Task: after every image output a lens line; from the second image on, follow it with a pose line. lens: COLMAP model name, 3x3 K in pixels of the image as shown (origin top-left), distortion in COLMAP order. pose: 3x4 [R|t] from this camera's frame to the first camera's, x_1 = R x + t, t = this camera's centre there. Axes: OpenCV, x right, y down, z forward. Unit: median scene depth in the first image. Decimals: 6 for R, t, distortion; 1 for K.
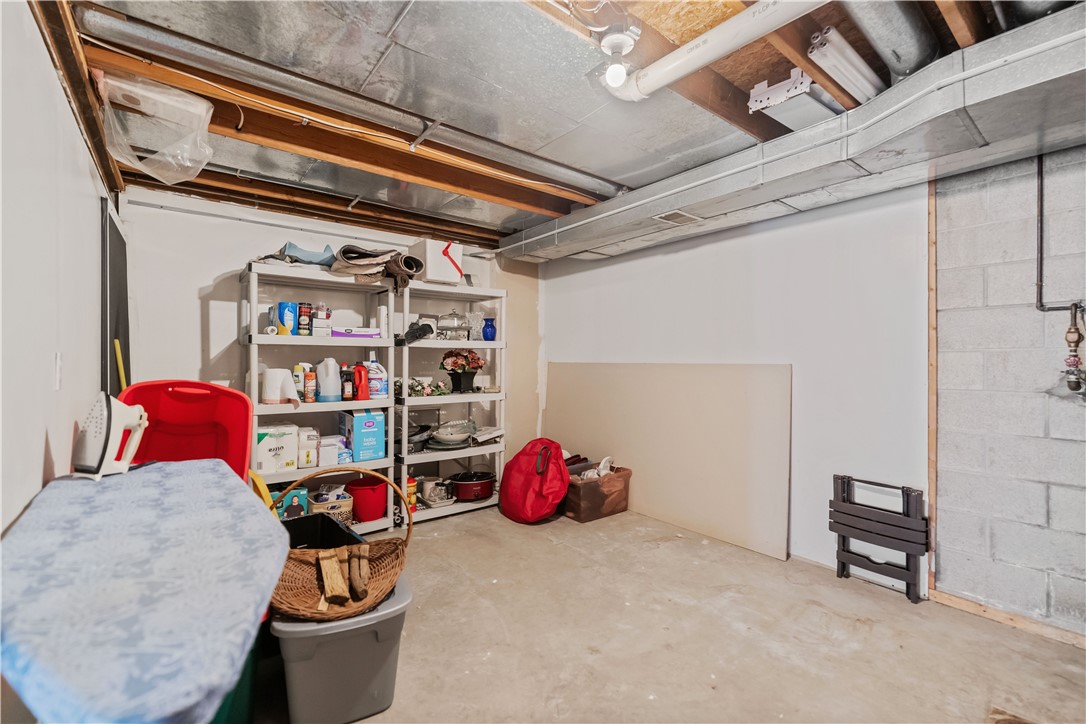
lens RADIAL K [[459.2, 0, 542.0], [0, 459.2, 360.5], [0, 0, 1]] dist [0.000417, 0.000548]
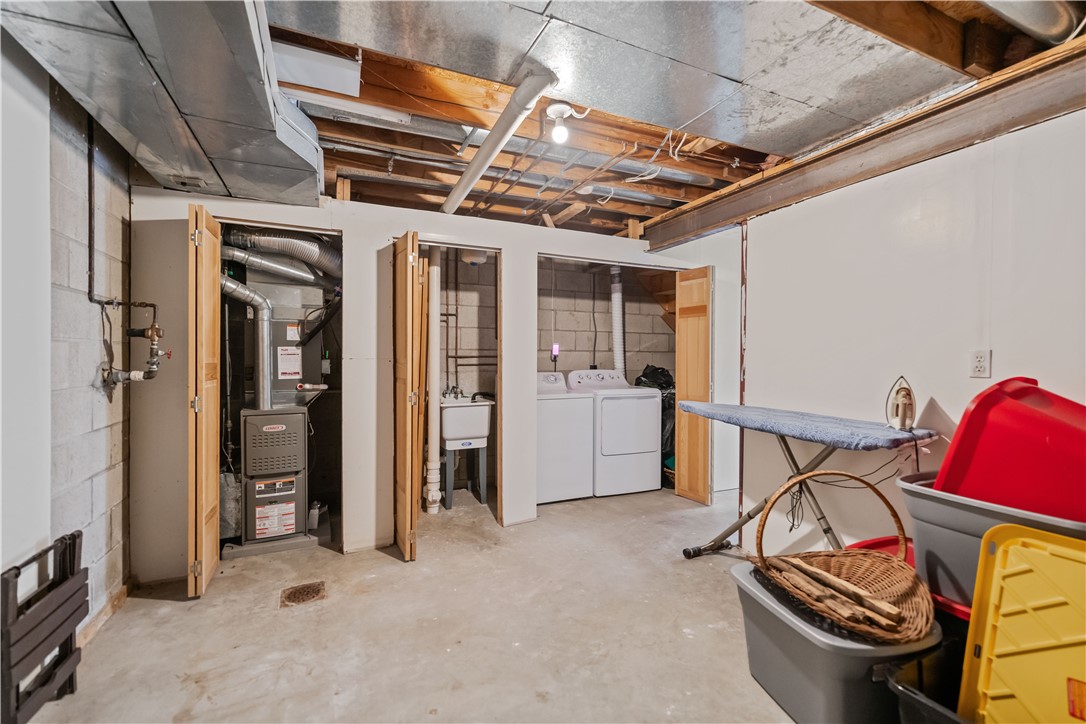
lens RADIAL K [[459.2, 0, 540.9], [0, 459.2, 360.6], [0, 0, 1]] dist [0.000417, 0.000548]
pose [[-0.969520, -0.010614, 0.244782, -0.087312], [-0.008826, 0.999926, 0.008402, -0.005341], [-0.244853, 0.005986, -0.969542, 1.801546]]
